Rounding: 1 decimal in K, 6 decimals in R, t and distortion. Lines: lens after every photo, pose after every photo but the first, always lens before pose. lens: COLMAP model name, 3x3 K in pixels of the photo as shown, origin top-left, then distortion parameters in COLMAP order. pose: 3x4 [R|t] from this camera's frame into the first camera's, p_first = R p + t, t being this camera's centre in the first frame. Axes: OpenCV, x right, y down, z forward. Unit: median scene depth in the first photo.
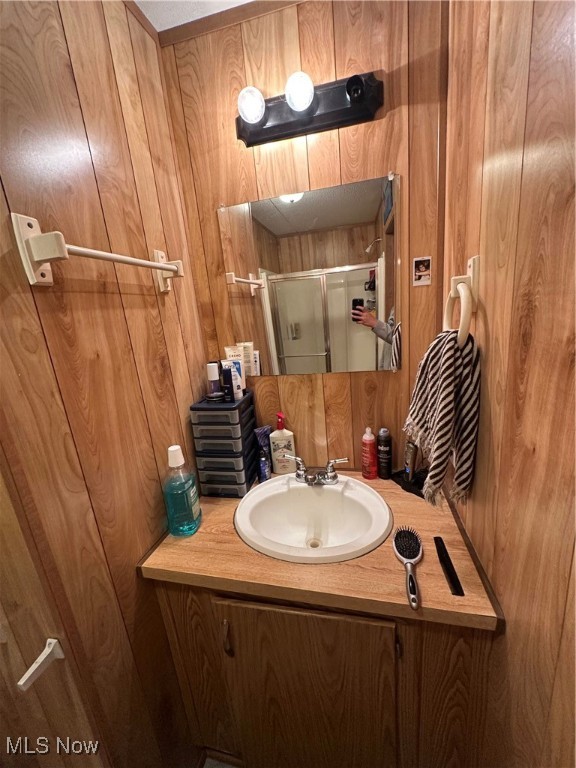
lens RADIAL K [[308.3, 0, 288.7], [0, 308.3, 385.0], [0, 0, 1]] dist [-0.002970, 0.000492]
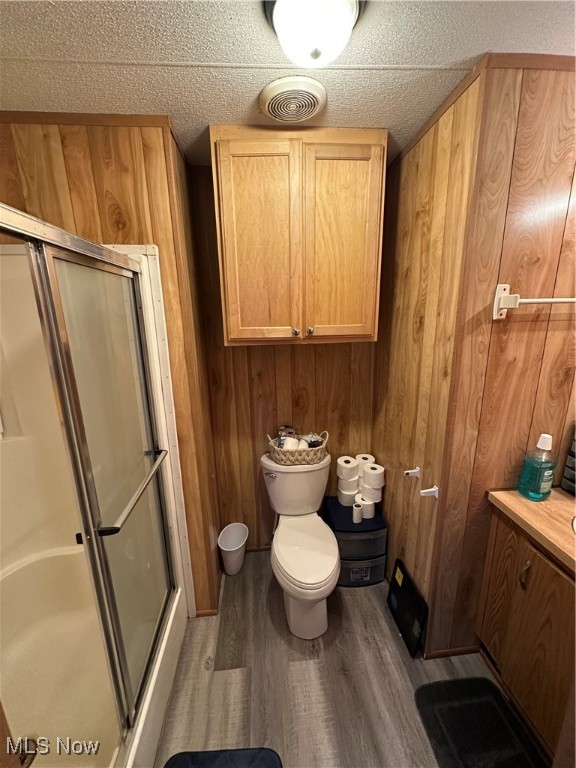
lens RADIAL K [[308.3, 0, 285.3], [0, 308.3, 384.9], [0, 0, 1]] dist [-0.002970, 0.000492]
pose [[0.316875, 0.303635, -0.898552, 0.485445], [-0.231699, 0.943451, 0.237098, -0.069907], [0.919731, 0.133063, 0.369308, -0.683319]]
